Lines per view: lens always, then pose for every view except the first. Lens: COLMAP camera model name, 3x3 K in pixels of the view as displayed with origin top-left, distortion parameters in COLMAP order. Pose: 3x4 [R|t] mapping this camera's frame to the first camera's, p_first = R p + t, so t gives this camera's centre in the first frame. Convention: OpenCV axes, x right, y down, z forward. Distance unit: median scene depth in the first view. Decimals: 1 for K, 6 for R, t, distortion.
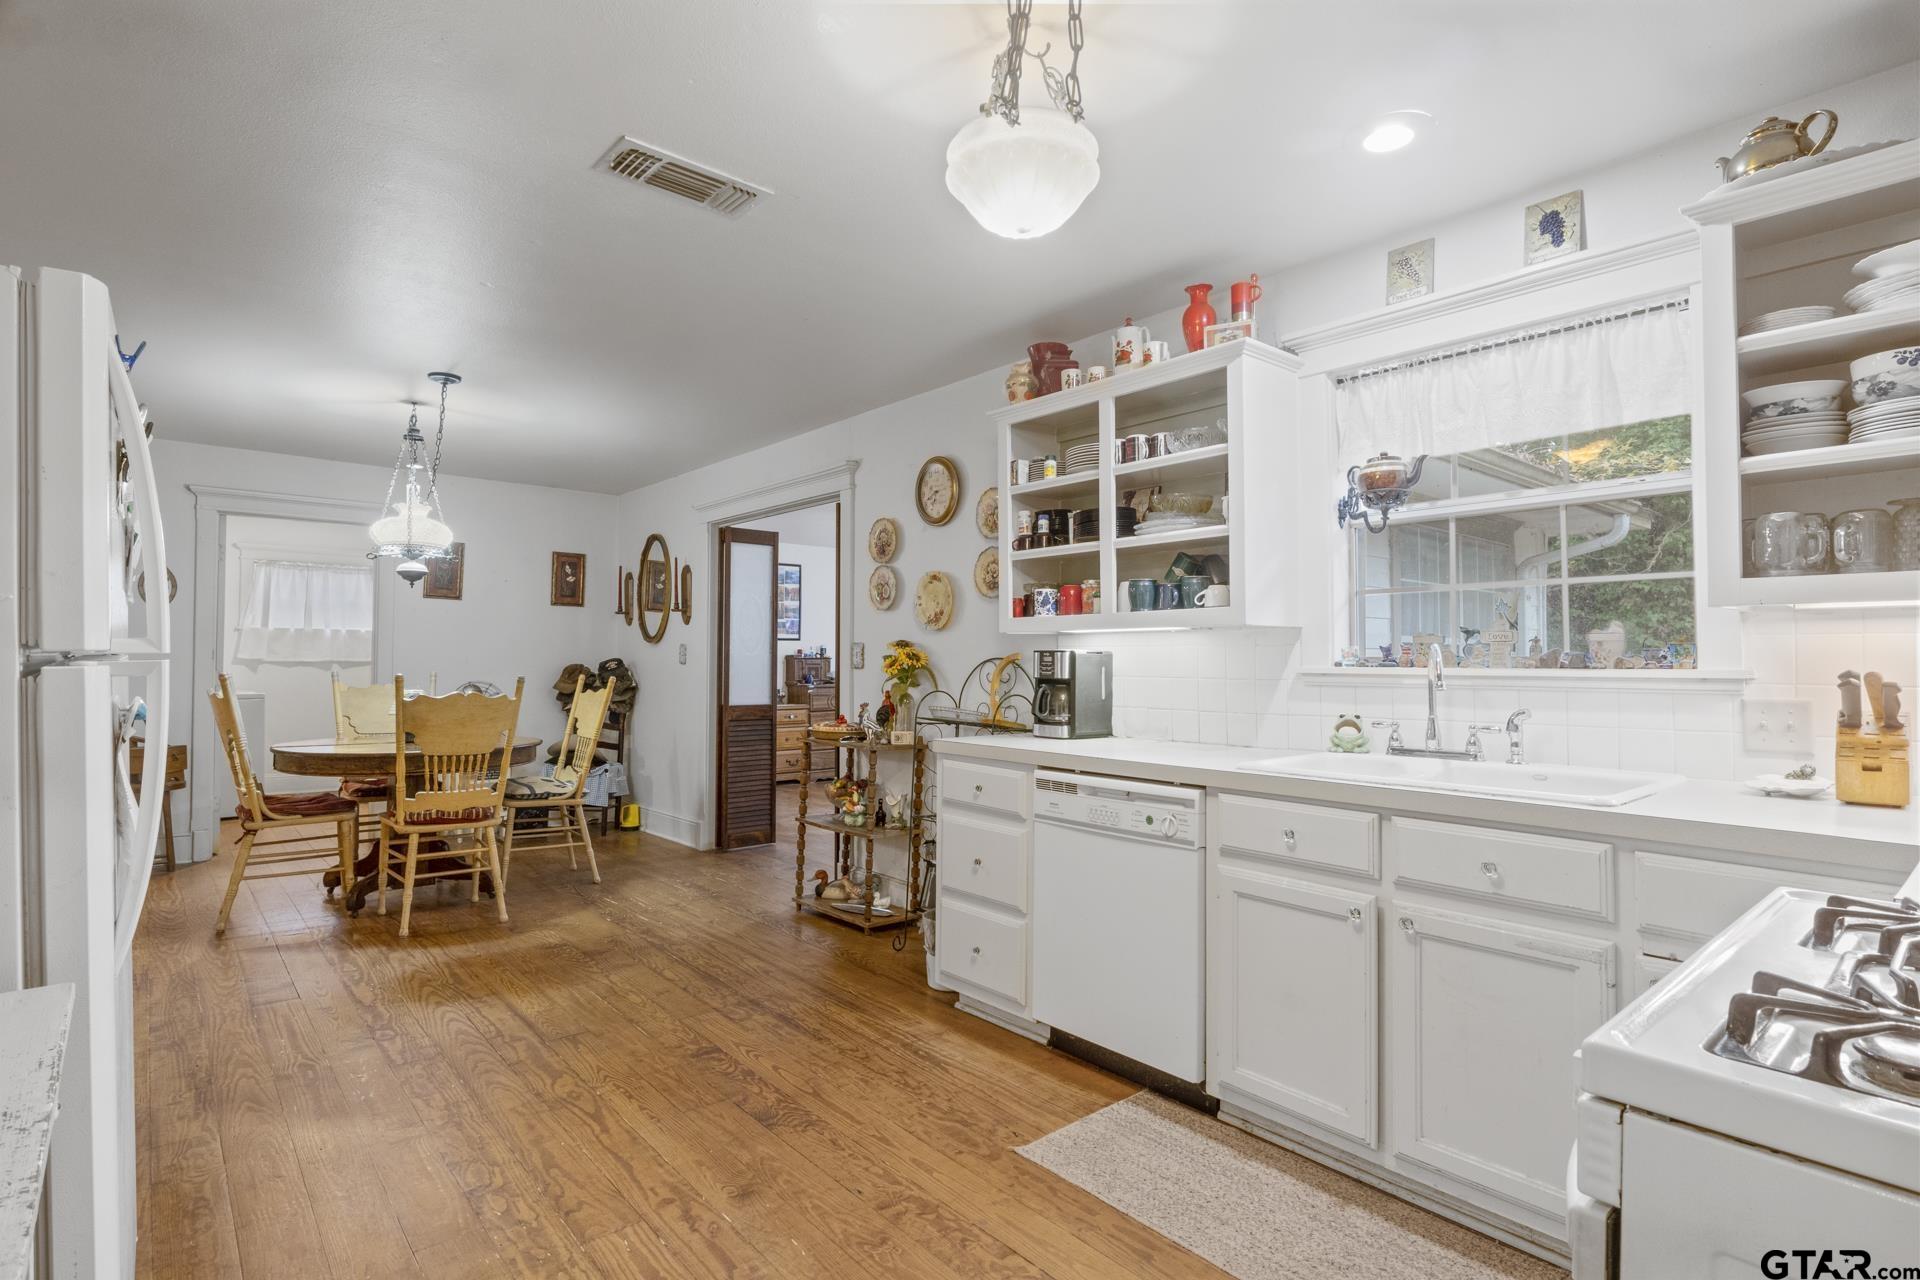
lens RADIAL K [[965.4, 0, 957.2], [0, 965.4, 636.4], [0, 0, 1]] dist [-0.000695, -0.005460]
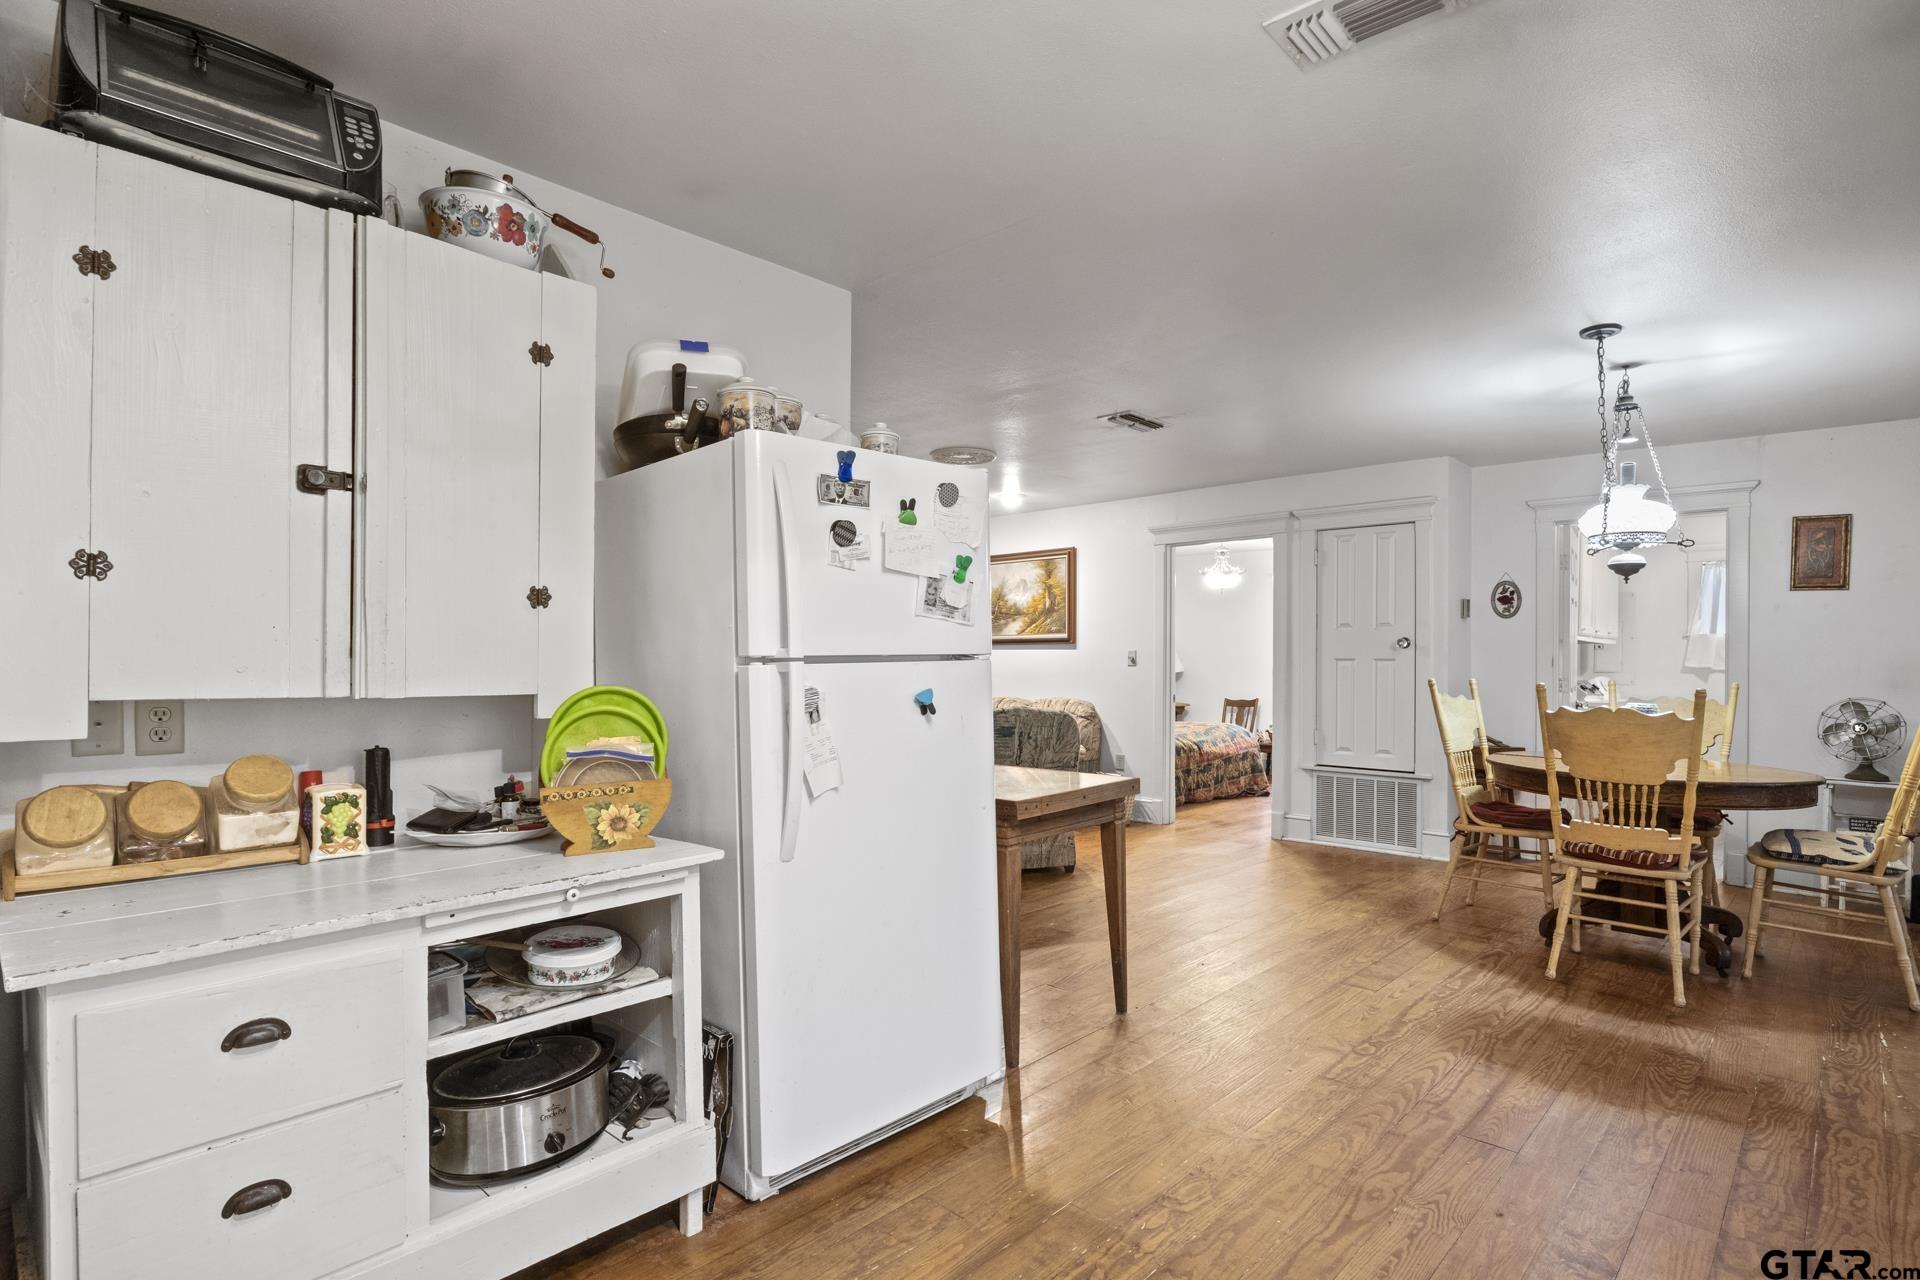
lens RADIAL K [[965.4, 0, 969.0], [0, 965.4, 660.3], [0, 0, 1]] dist [-0.000695, -0.005460]
pose [[0.120858, -0.003725, -0.992663, 0.207409], [0.018901, 0.999820, -0.001450, 0.007475], [0.992490, -0.018587, 0.120907, 0.307558]]
